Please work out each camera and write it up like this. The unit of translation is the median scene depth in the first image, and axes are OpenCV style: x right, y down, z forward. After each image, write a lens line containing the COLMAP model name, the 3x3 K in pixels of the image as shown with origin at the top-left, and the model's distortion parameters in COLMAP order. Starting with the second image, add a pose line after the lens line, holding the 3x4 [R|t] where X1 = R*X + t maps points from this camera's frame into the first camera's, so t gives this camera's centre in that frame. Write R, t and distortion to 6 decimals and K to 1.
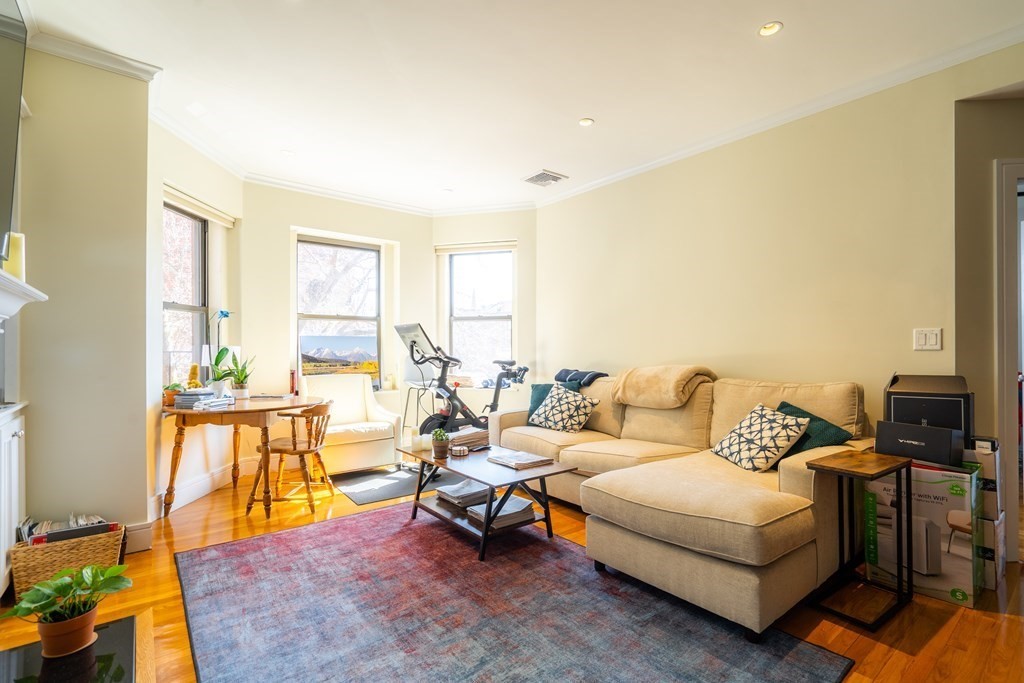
lens RADIAL K [[475.9, 0, 518.9], [0, 475.9, 347.8], [0, 0, 1]] dist [-0.002541, -0.000243]
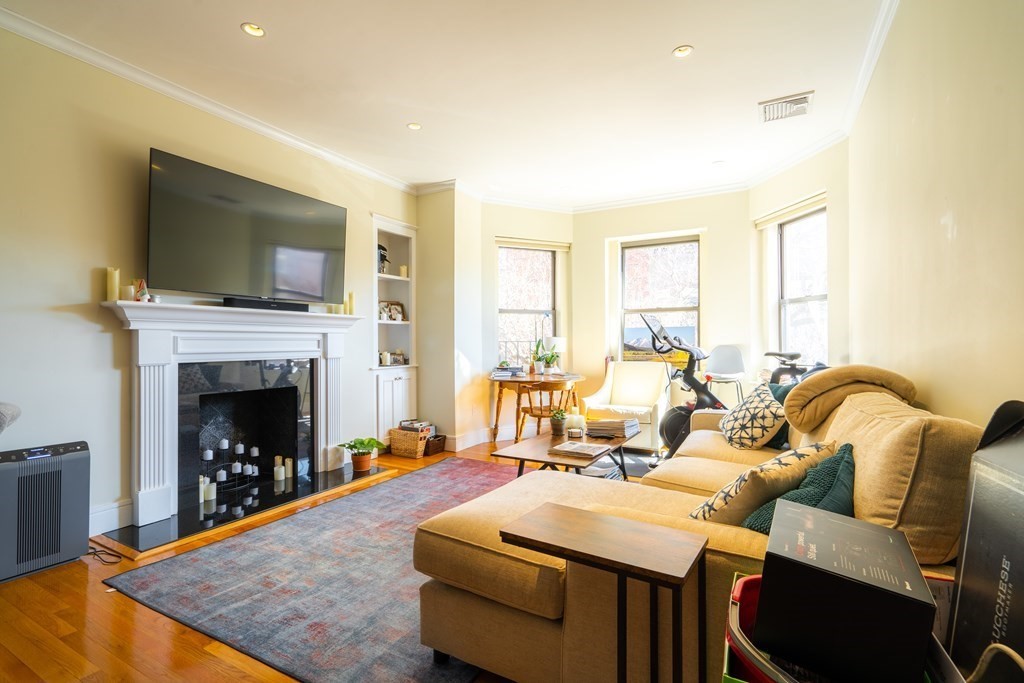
lens RADIAL K [[475.9, 0, 517.2], [0, 475.9, 337.5], [0, 0, 1]] dist [-0.002541, -0.000243]
pose [[0.374881, -0.007566, -0.927042, 0.671452], [0.004105, 0.999970, -0.006502, 0.006203], [0.927064, -0.001368, 0.374901, 0.386087]]
